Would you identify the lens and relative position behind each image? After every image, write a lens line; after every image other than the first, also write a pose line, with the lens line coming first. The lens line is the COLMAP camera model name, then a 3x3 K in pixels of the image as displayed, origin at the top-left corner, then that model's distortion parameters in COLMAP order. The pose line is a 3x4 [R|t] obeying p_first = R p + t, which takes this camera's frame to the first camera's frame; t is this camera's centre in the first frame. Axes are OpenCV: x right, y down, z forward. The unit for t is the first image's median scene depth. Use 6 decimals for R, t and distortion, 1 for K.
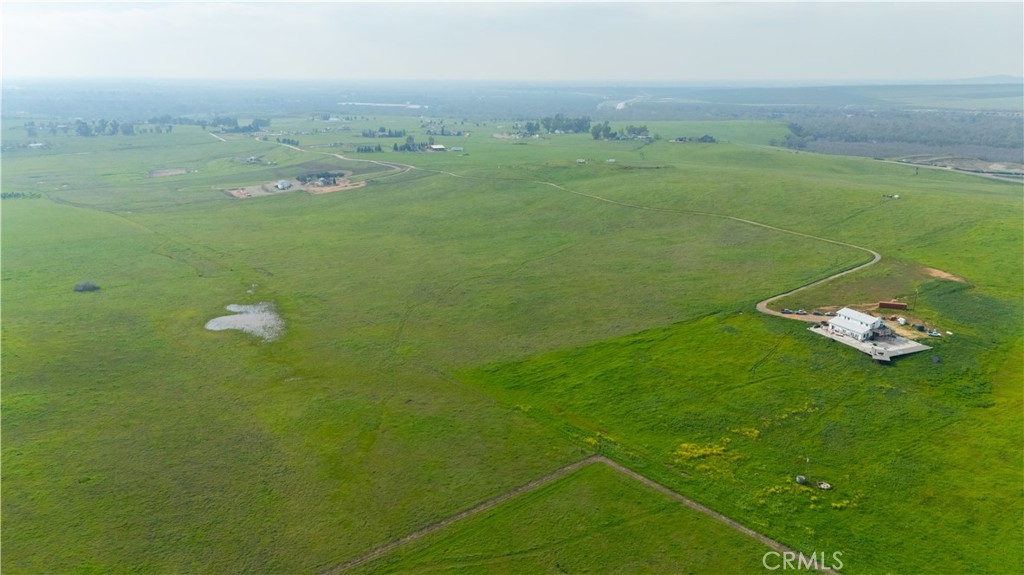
lens RADIAL K [[777.1, 0, 512.8], [0, 777.1, 287.7], [0, 0, 1]] dist [0.075502, -0.055817]
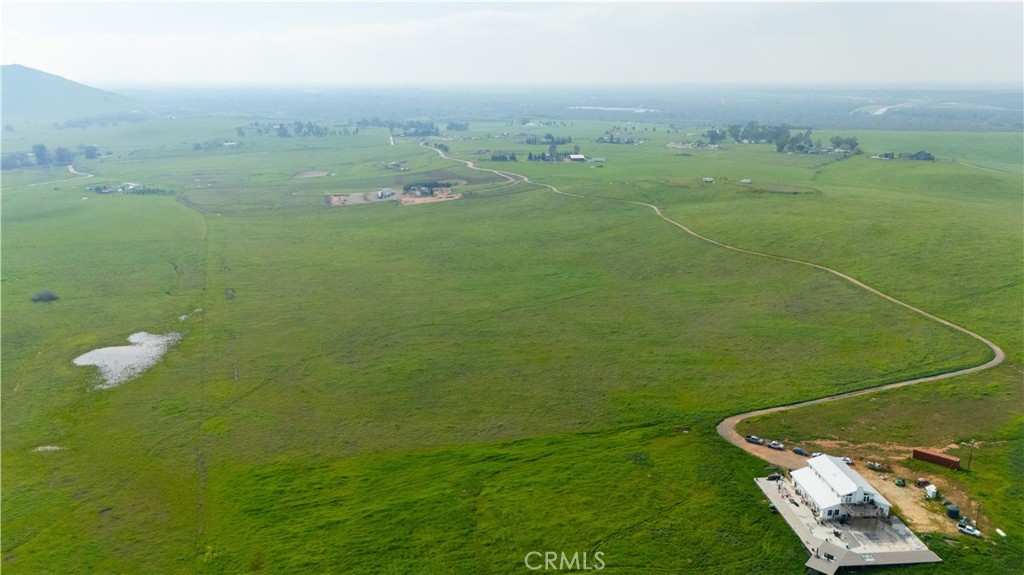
lens RADIAL K [[777.1, 0, 508.2], [0, 777.1, 290.8], [0, 0, 1]] dist [0.075502, -0.055817]
pose [[0.943264, 0.086896, -0.320472, 0.299745], [-0.087134, 0.996103, 0.013627, -0.070195], [0.320407, 0.015070, 0.947160, 0.271737]]
